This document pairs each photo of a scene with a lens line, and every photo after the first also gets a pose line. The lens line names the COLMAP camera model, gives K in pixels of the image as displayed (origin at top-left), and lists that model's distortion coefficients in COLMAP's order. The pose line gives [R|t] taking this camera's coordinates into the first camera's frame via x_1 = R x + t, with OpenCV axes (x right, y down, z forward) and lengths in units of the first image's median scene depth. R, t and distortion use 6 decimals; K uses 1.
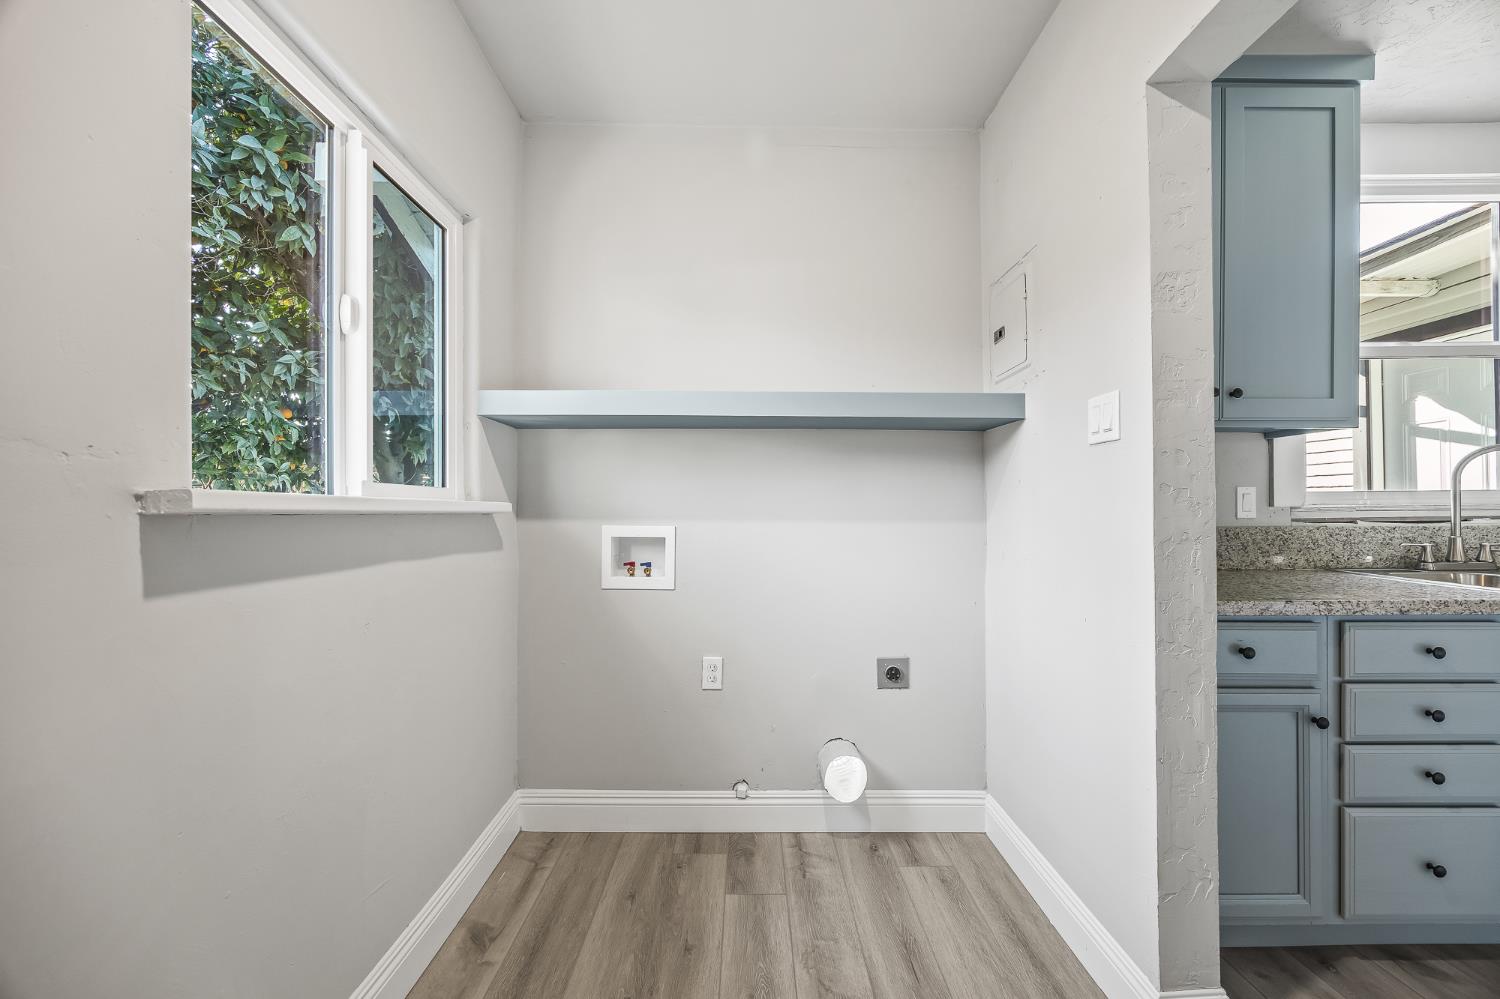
lens RADIAL K [[573.2, 0, 753.7], [0, 573.2, 505.3], [0, 0, 1]] dist [-0.001784, -0.000252]
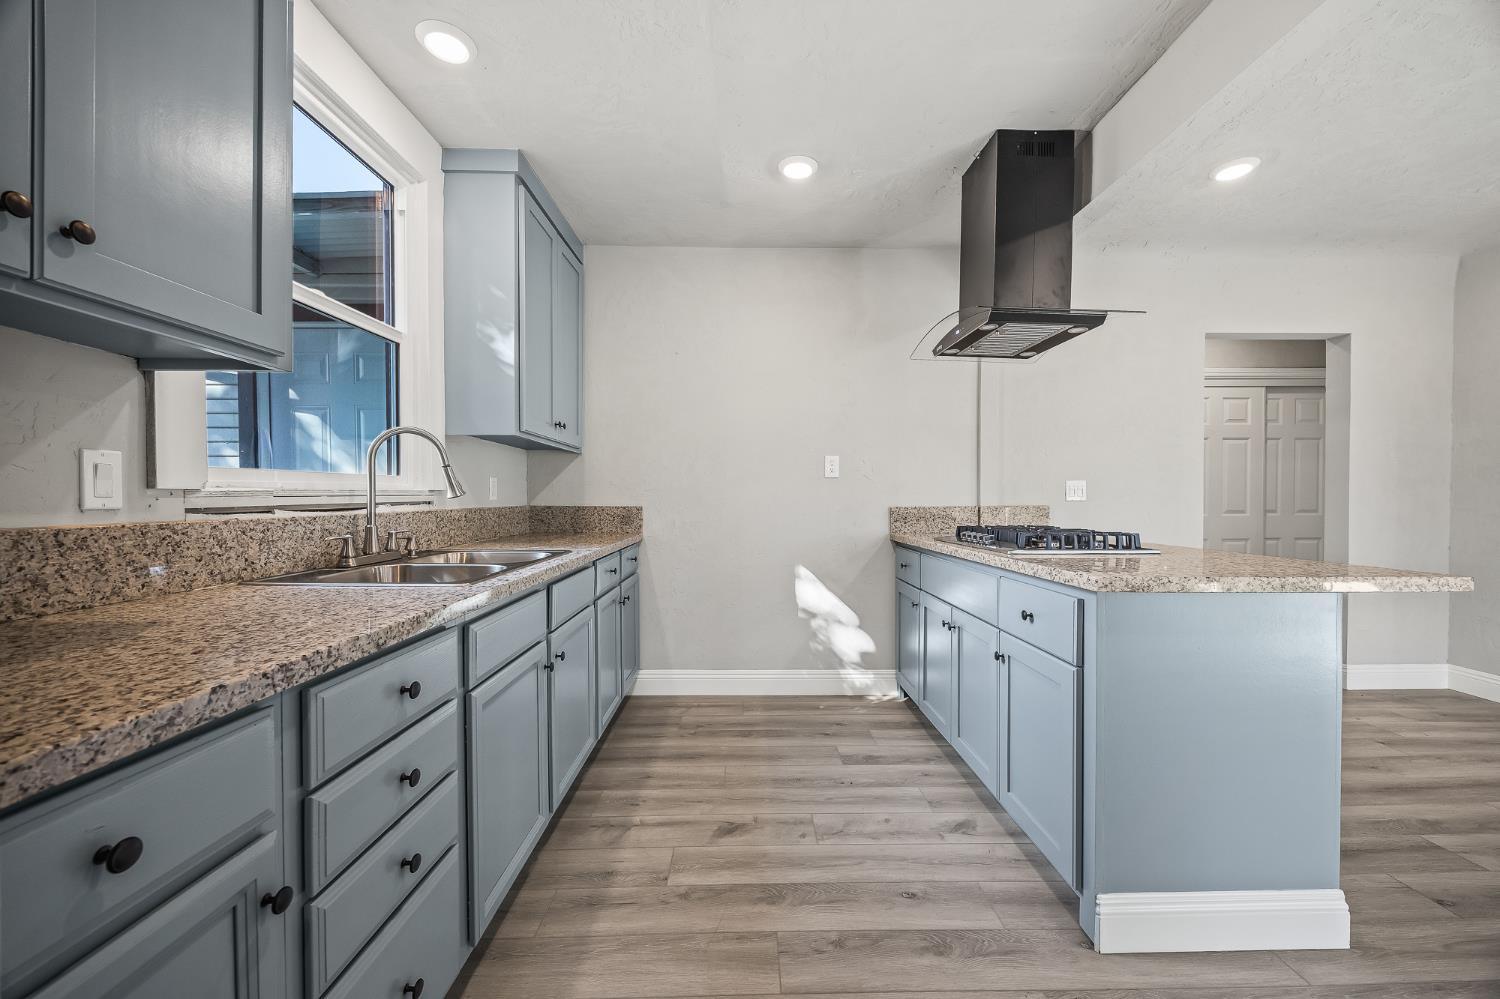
lens RADIAL K [[573.2, 0, 753.7], [0, 573.2, 505.3], [0, 0, 1]] dist [-0.001784, -0.000252]
pose [[0.002317, -0.013212, 0.999910, 0.331371], [-0.003840, 0.999905, 0.013221, 0.009242], [-0.999990, -0.003871, 0.002266, 0.394339]]
